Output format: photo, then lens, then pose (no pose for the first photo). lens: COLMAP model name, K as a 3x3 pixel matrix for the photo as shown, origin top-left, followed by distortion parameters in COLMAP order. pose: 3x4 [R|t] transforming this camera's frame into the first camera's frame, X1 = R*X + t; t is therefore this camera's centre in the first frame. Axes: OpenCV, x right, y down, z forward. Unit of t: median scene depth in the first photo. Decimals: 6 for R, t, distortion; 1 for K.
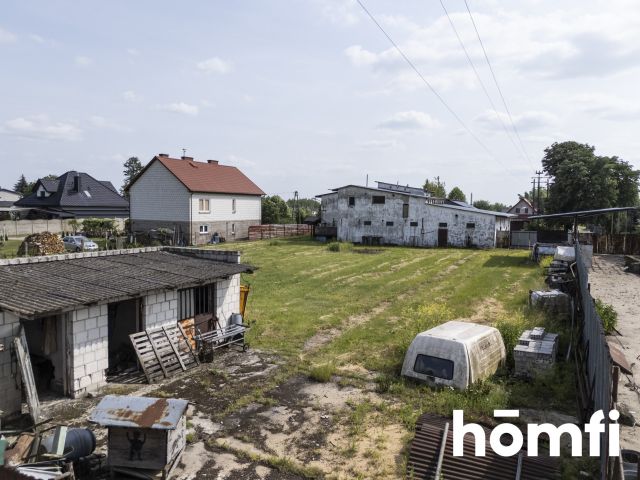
lens RADIAL K [[462.6, 0, 317.5], [0, 462.6, 244.1], [0, 0, 1]] dist [0.063065, -0.033693]
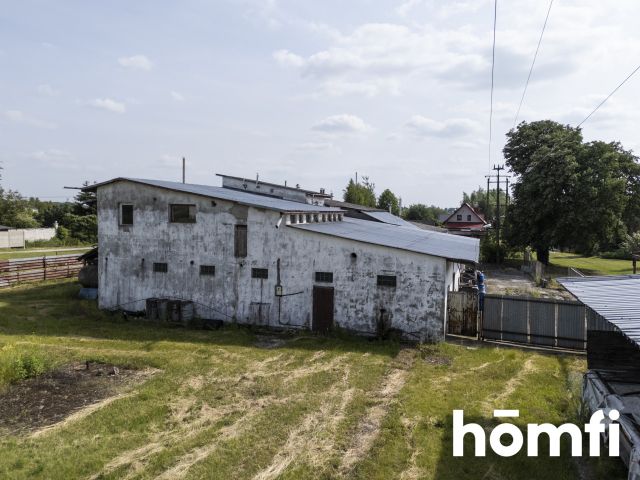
lens RADIAL K [[462.6, 0, 322.7], [0, 462.6, 237.3], [0, 0, 1]] dist [0.063065, -0.033693]
pose [[0.989354, -0.003220, 0.145492, 0.196136], [0.006388, 0.999752, -0.021315, -0.063723], [-0.145387, 0.022017, 0.989130, 0.555712]]
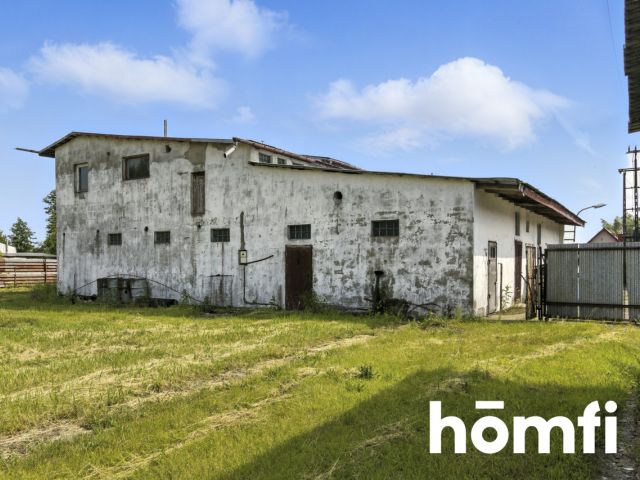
lens RADIAL K [[462.6, 0, 320.6], [0, 462.6, 265.7], [0, 0, 1]] dist [0.063065, -0.033693]
pose [[0.998809, -0.014441, -0.046602, 0.277541], [0.011429, 0.997868, -0.064263, -0.002167], [0.047431, 0.063654, 0.996844, 0.672571]]
